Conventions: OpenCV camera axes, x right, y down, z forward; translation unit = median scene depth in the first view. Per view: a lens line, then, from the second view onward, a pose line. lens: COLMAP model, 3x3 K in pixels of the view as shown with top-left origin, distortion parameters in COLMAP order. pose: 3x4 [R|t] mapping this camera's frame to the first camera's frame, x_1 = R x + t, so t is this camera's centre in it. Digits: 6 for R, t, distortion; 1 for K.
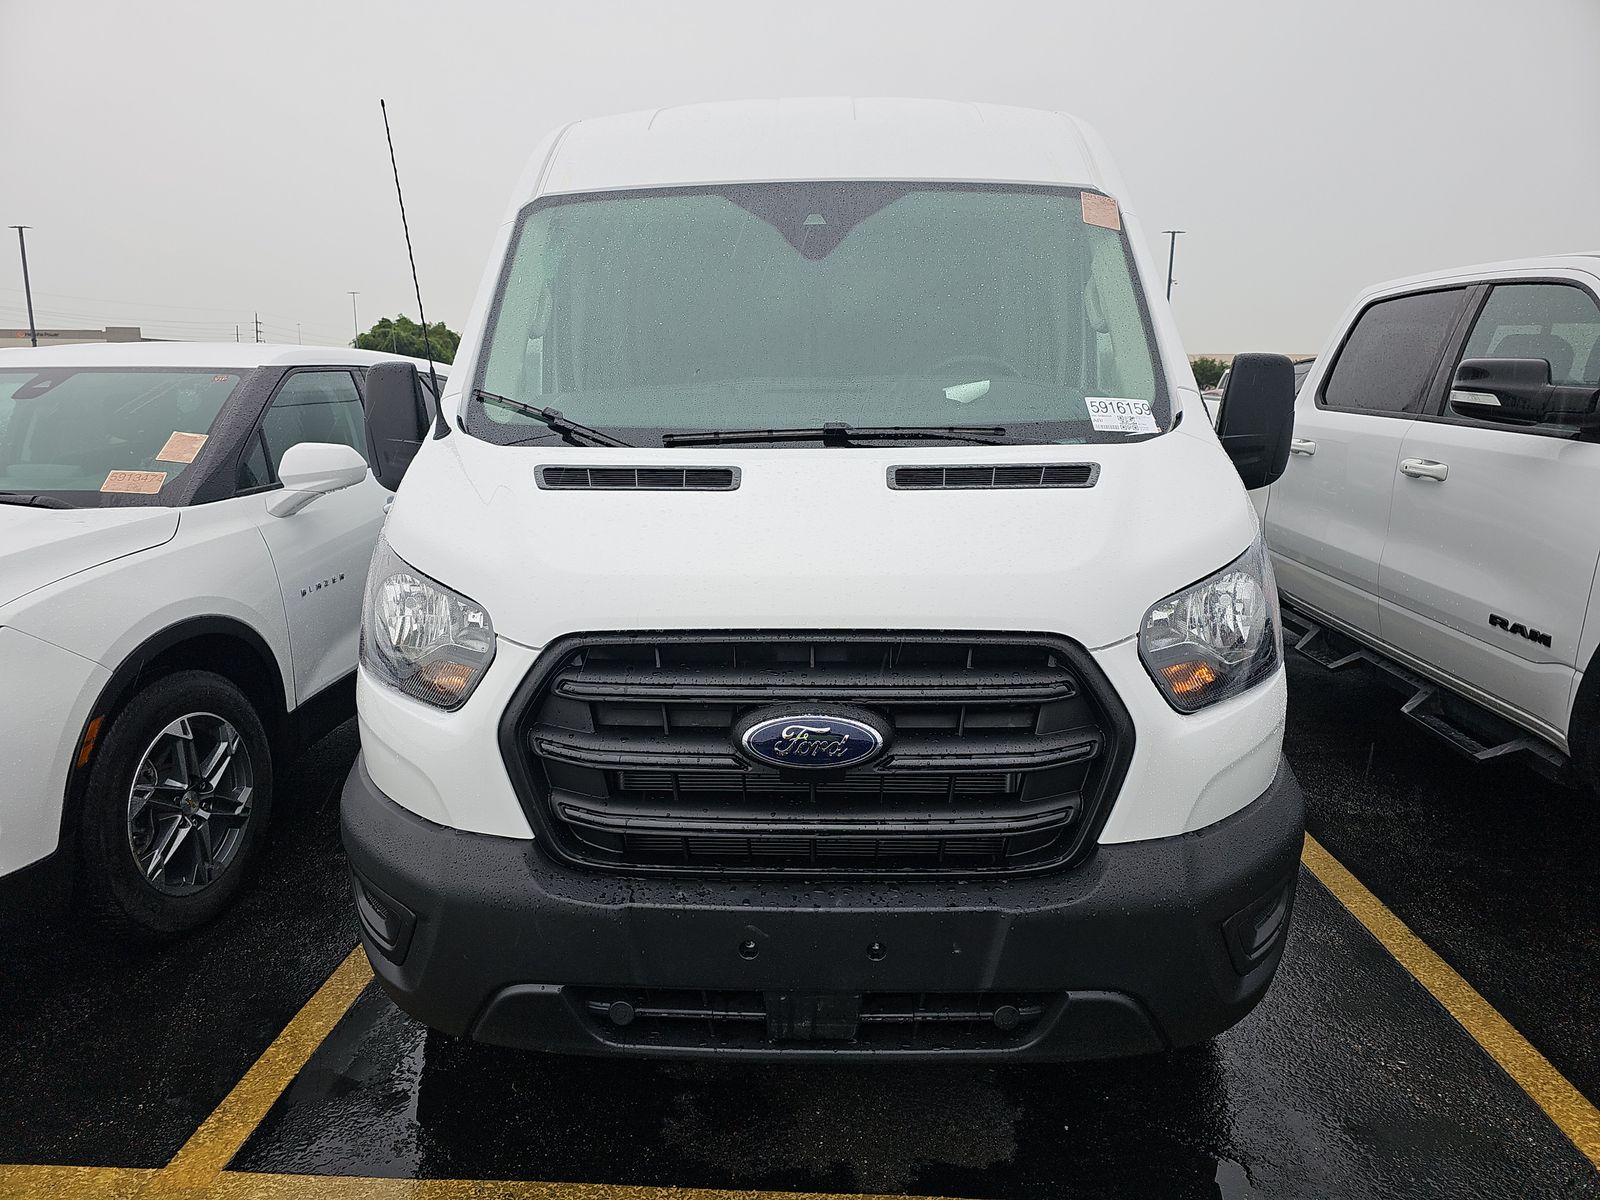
lens RADIAL K [[1071.9, 0, 789.3], [0, 1071.9, 600.9], [0, 0, 1]] dist [0.050338, -0.040066]
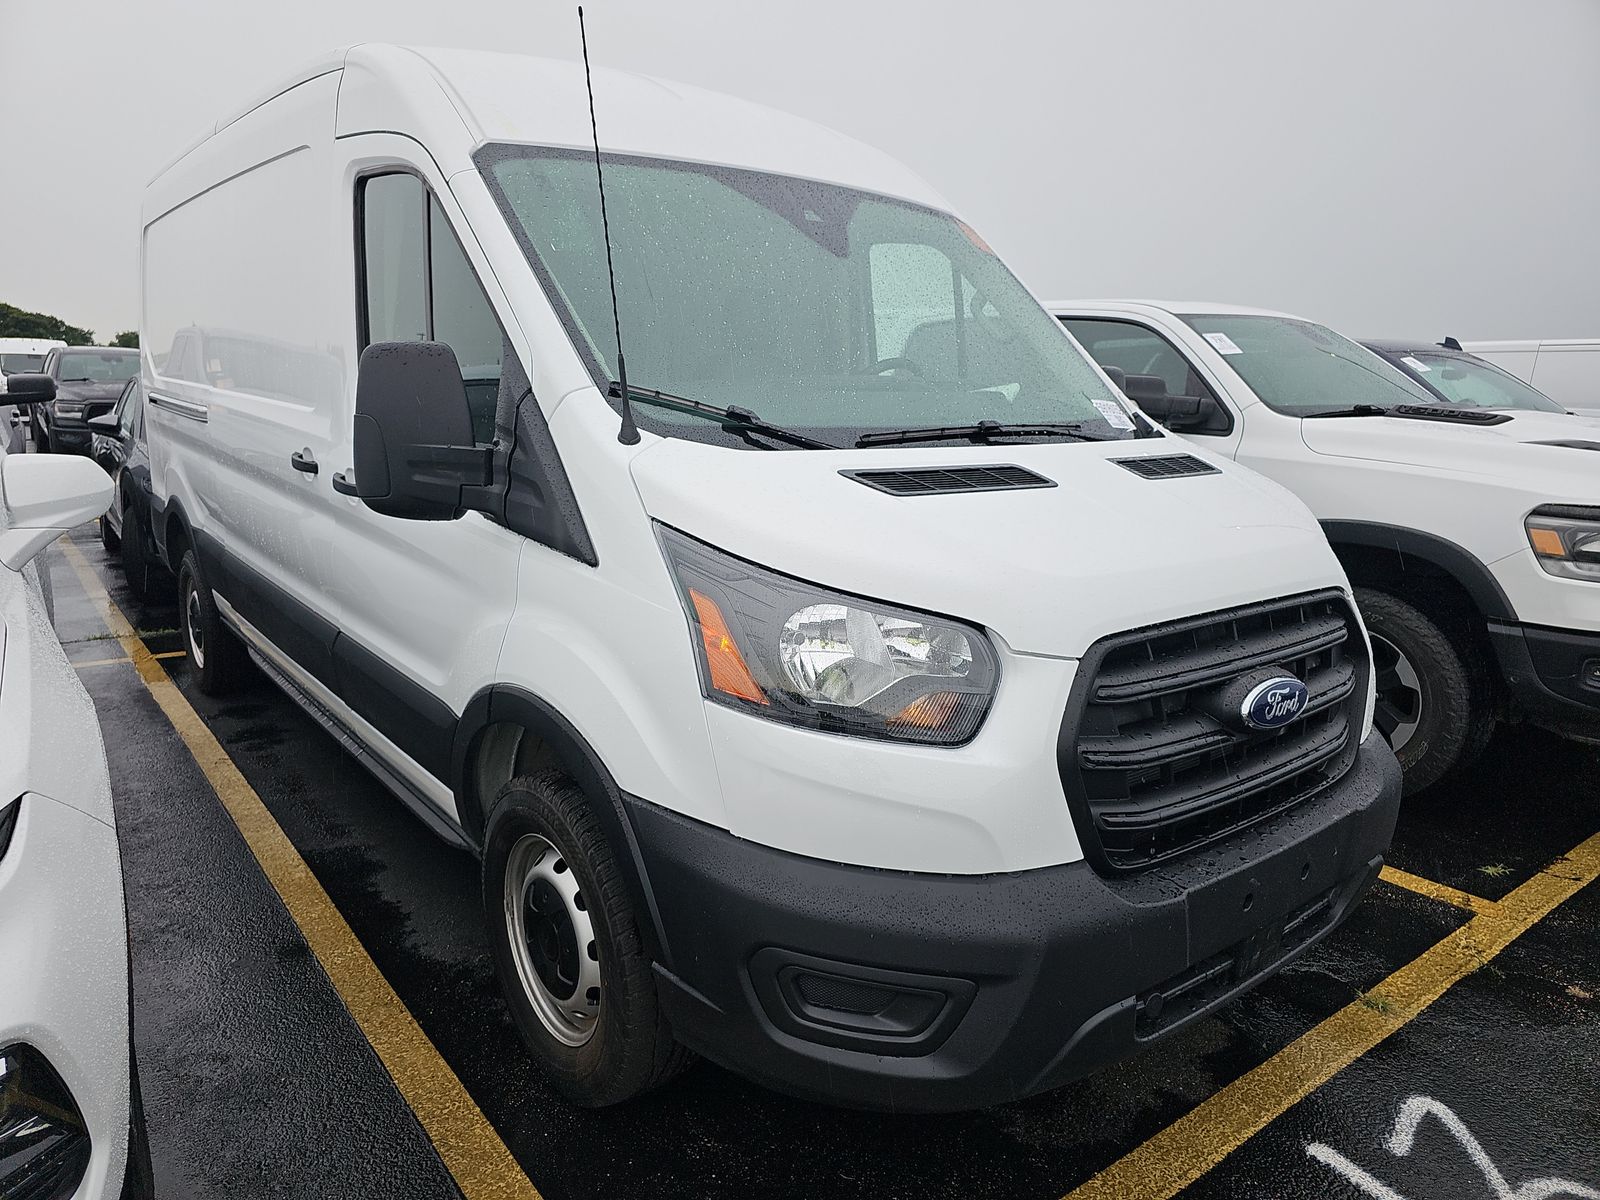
lens RADIAL K [[1071.9, 0, 788.8], [0, 1071.9, 598.1], [0, 0, 1]] dist [0.050338, -0.040066]
pose [[0.770591, -0.106606, 0.628351, -1.016648], [0.107329, 0.993537, 0.036938, -0.070793], [-0.628228, 0.038976, 0.777053, 0.412145]]
